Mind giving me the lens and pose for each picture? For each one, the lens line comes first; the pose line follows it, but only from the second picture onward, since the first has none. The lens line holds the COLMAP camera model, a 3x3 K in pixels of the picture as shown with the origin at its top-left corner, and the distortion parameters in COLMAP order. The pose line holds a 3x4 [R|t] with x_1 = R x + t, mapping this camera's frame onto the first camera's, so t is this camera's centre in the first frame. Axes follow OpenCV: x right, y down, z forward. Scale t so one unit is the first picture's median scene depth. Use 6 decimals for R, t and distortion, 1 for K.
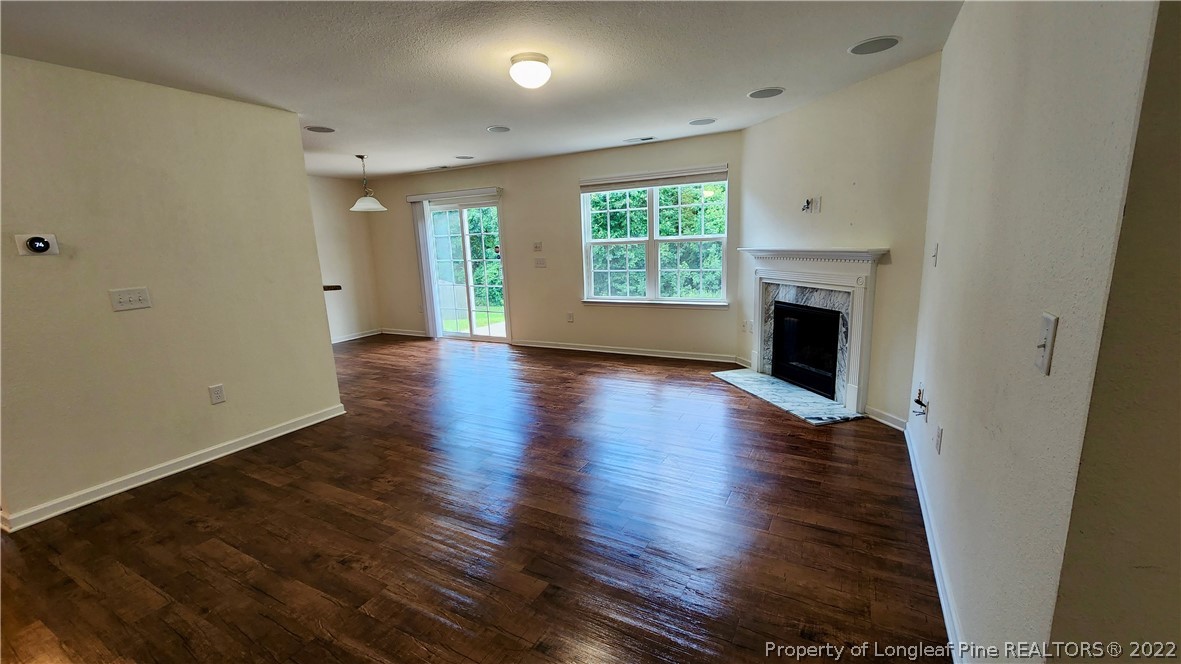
lens RADIAL K [[487.1, 0, 594.7], [0, 487.1, 334.6], [0, 0, 1]] dist [0.000405, -0.000101]
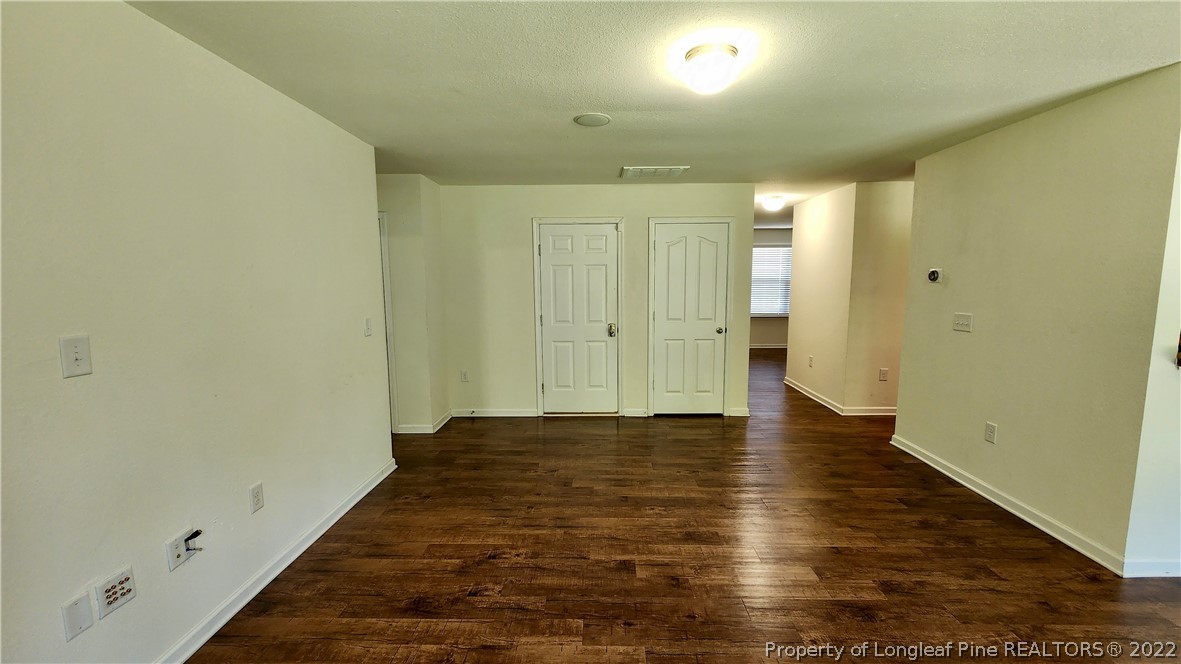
lens RADIAL K [[485.2, 0, 593.5], [0, 485.2, 335.7], [0, 0, 1]] dist [0.000475, -0.000994]
pose [[-0.888164, 0.095742, -0.449441, 0.234410], [-0.051460, 0.951179, 0.304319, -0.218562], [0.456636, 0.293414, -0.839876, 0.980859]]
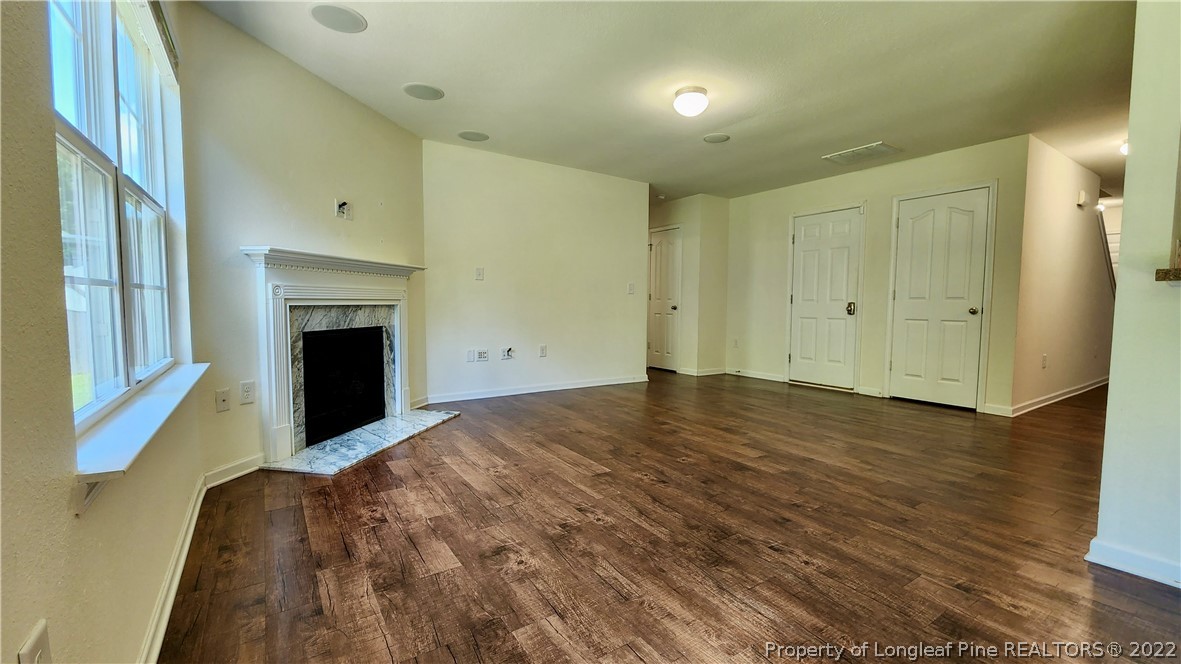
lens RADIAL K [[487.1, 0, 594.7], [0, 487.1, 334.6], [0, 0, 1]] dist [0.000405, -0.000101]
pose [[-0.884928, -0.000366, 0.465728, -0.285315], [0.114155, 0.969324, 0.217669, -0.161343], [-0.451521, 0.245786, -0.857740, 1.348933]]
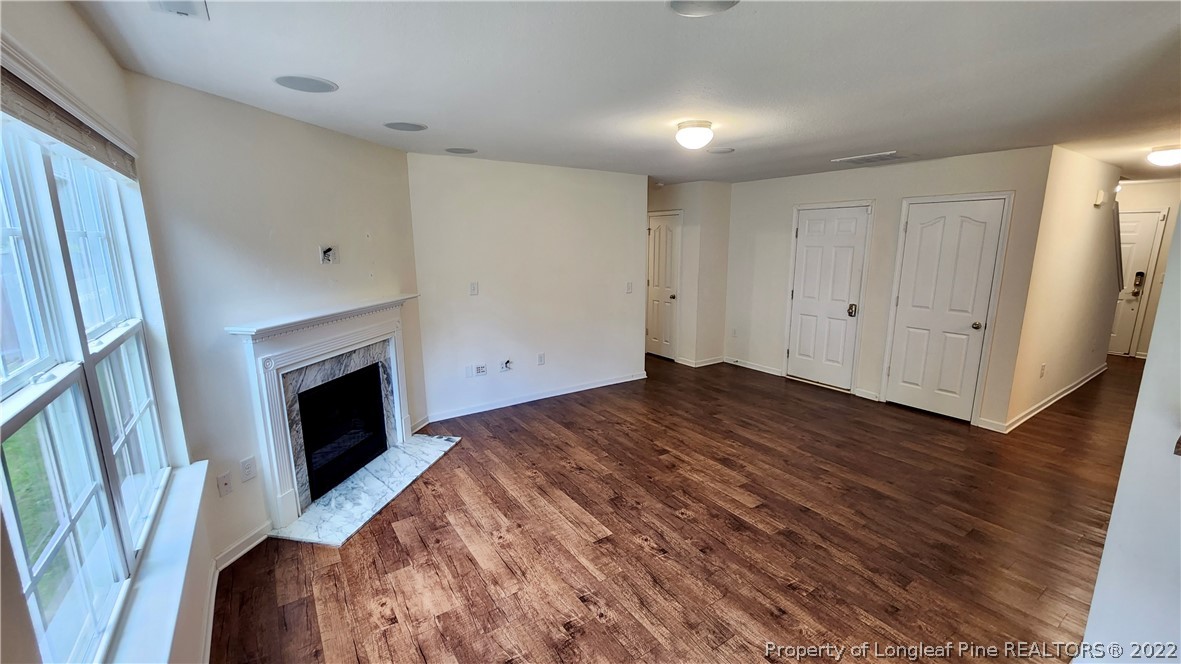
lens RADIAL K [[485.2, 0, 593.5], [0, 485.2, 335.7], [0, 0, 1]] dist [0.000475, -0.000994]
pose [[-0.887038, -0.049958, 0.458985, -0.272009], [0.125588, 0.930535, 0.343996, -0.308841], [-0.444286, 0.362781, -0.819146, 1.289157]]
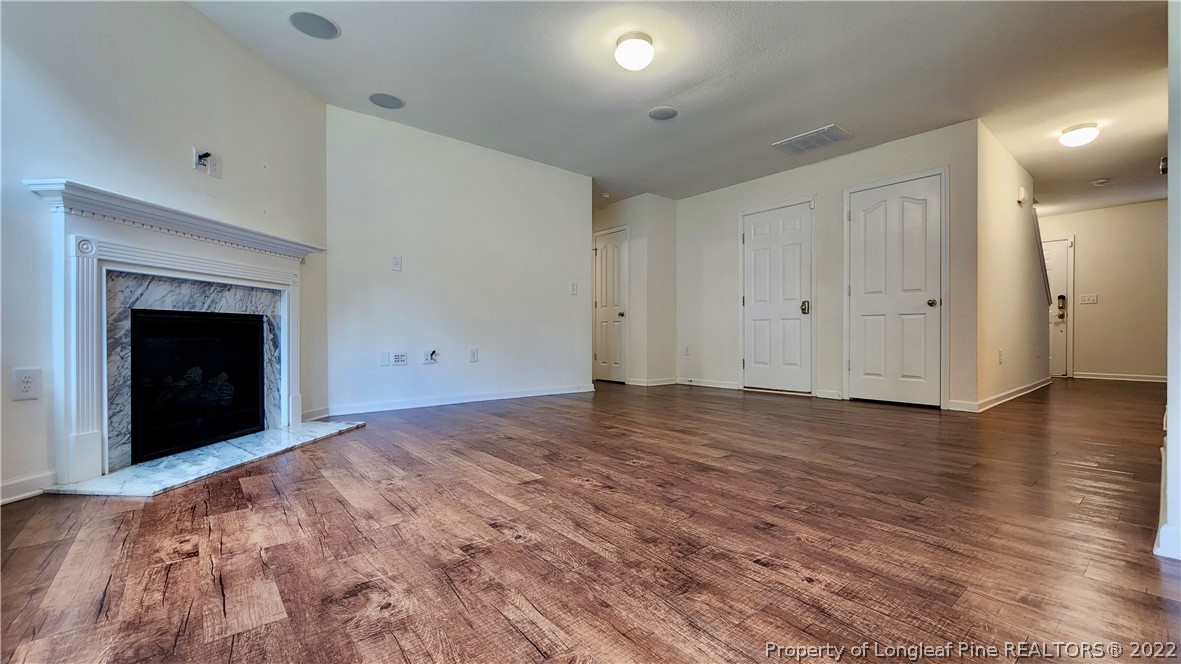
lens RADIAL K [[485.2, 0, 593.5], [0, 485.2, 335.7], [0, 0, 1]] dist [0.000475, -0.000994]
pose [[-0.927308, 0.035814, 0.372582, -0.248220], [0.105968, 0.979806, 0.169558, -0.075126], [-0.358986, 0.196714, -0.912377, 1.249753]]
